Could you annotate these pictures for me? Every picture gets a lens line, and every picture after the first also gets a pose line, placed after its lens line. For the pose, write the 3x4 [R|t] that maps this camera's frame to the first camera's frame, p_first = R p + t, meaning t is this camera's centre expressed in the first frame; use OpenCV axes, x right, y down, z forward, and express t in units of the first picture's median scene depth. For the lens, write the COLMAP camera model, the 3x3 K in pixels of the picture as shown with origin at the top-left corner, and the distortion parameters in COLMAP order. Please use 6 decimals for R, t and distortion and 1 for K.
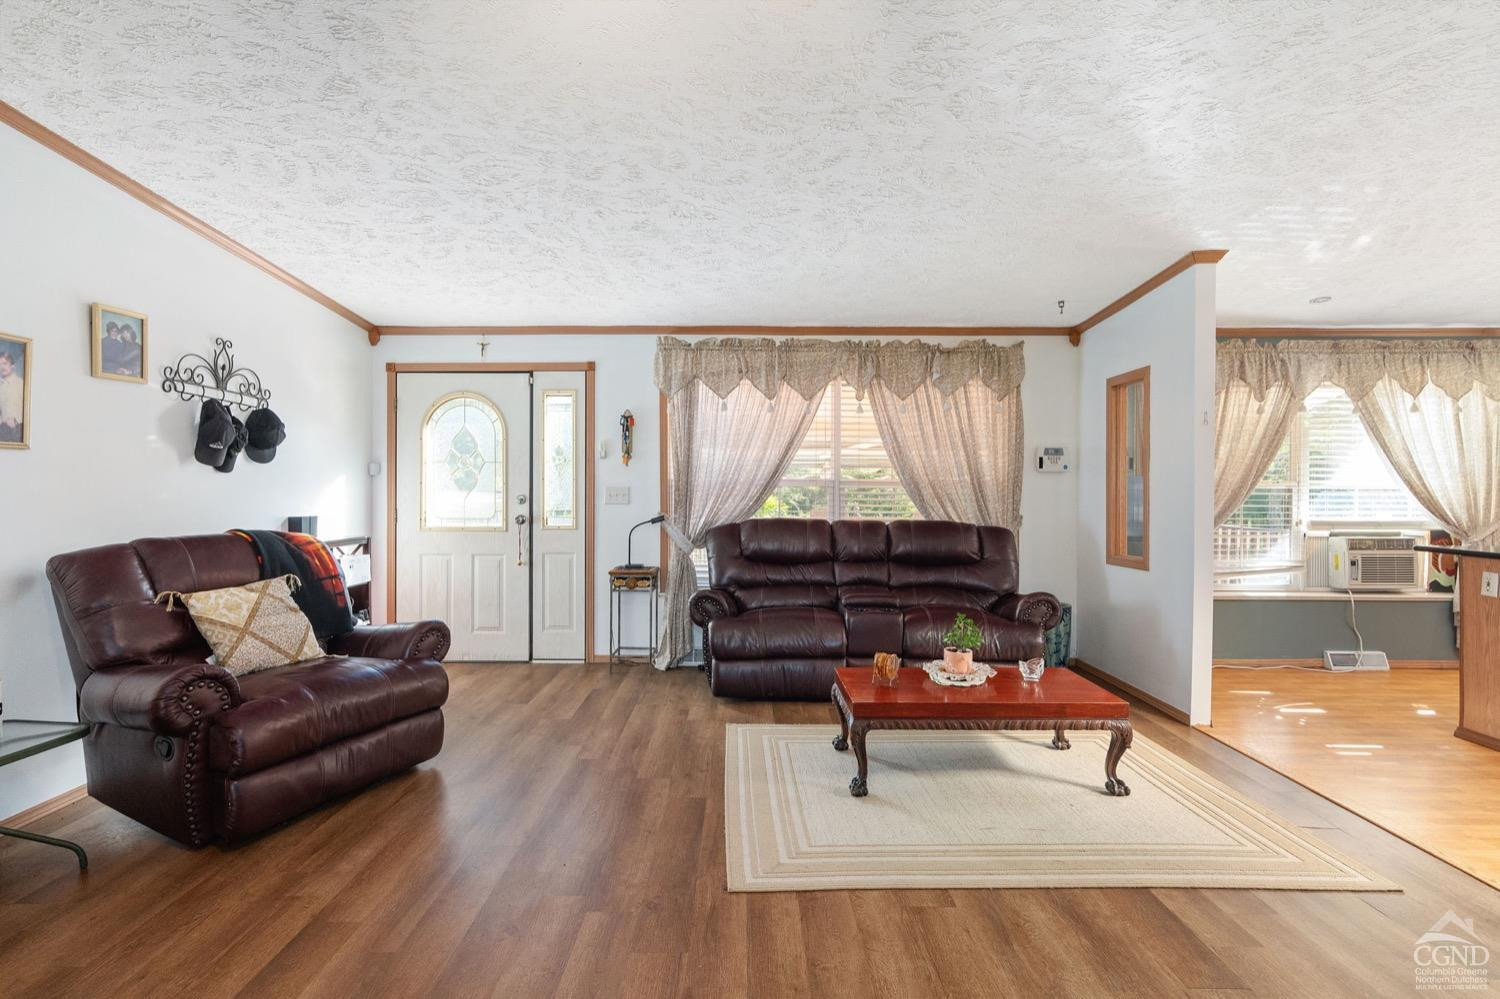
lens RADIAL K [[708.1, 0, 742.7], [0, 708.1, 494.2], [0, 0, 1]] dist [-0.003854, 0.005706]
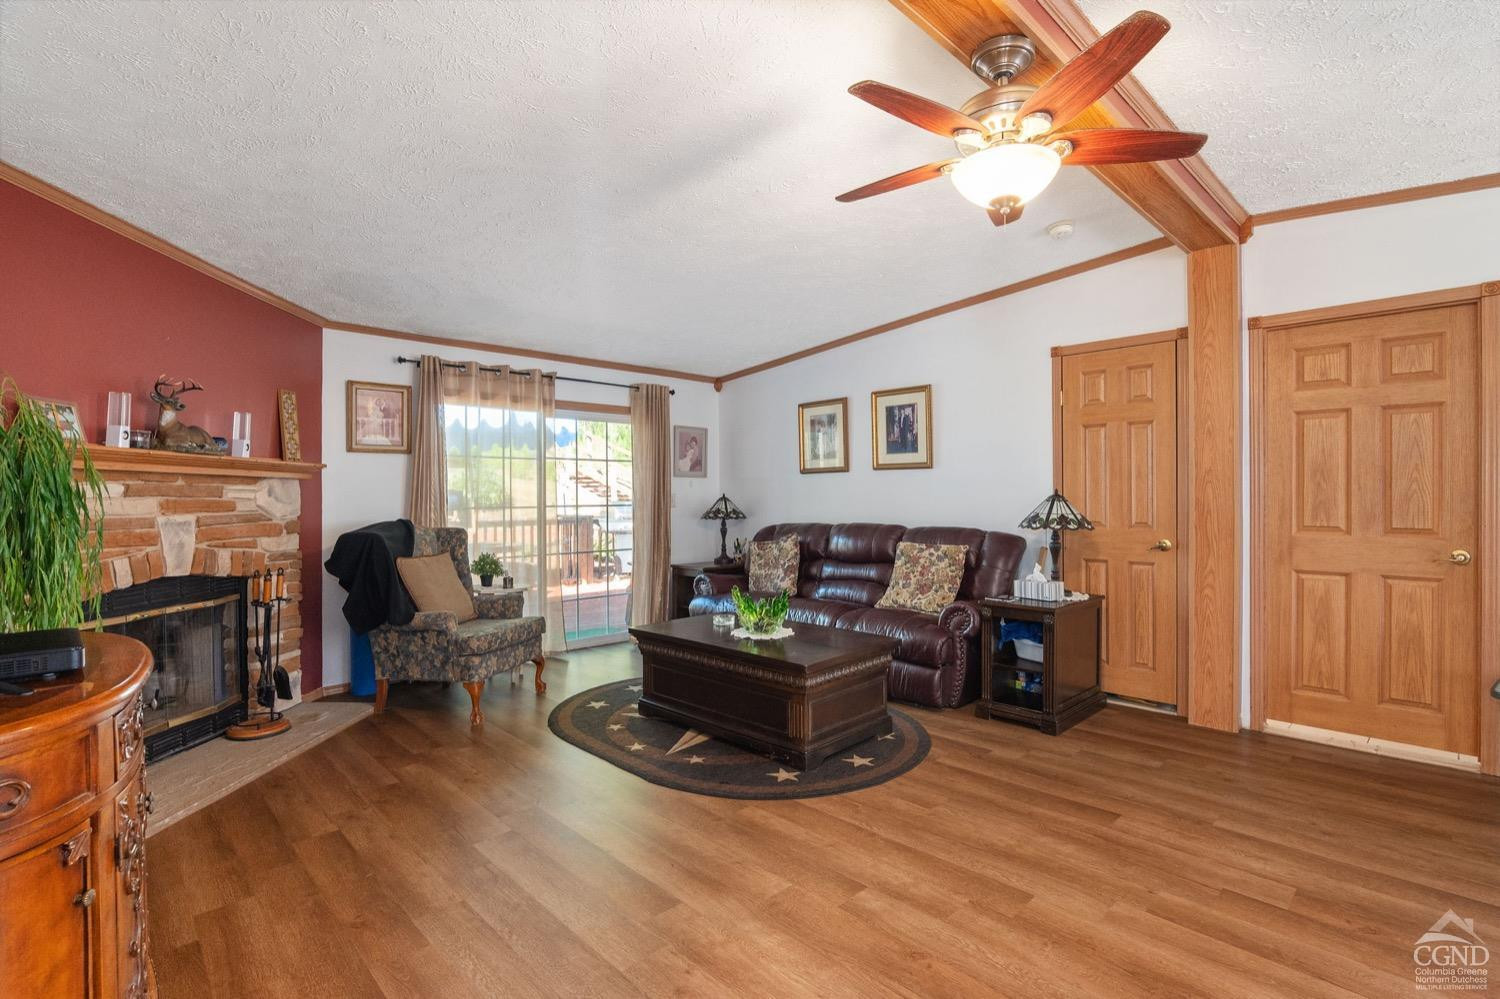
lens RADIAL K [[705.6, 0, 753.7], [0, 705.6, 498.2], [0, 0, 1]] dist [0.002708, -0.000132]
pose [[-0.716702, 0.003439, -0.697371, 0.473204], [-0.000767, 0.999983, 0.005719, -0.003328], [0.697379, 0.004634, -0.716688, 0.489891]]
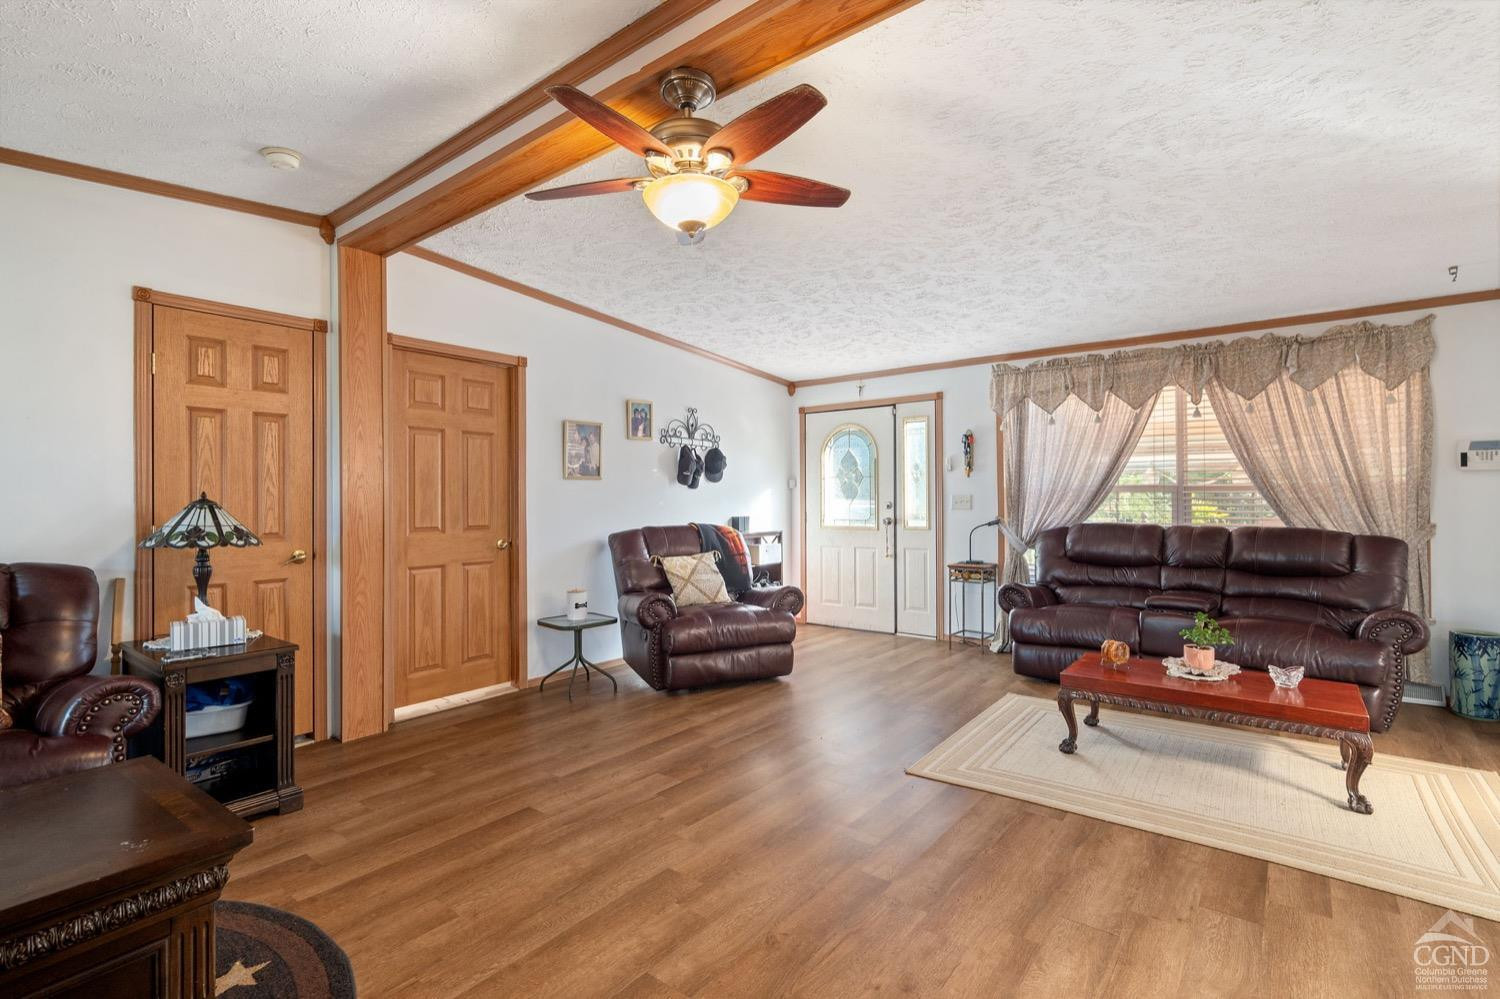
lens RADIAL K [[705.6, 0, 753.7], [0, 705.6, 498.2], [0, 0, 1]] dist [0.002708, -0.000132]
pose [[0.788743, -0.008020, -0.614671, 0.353954], [0.004193, 0.999962, -0.007666, 0.004100], [0.614709, 0.003470, 0.788746, -0.190934]]
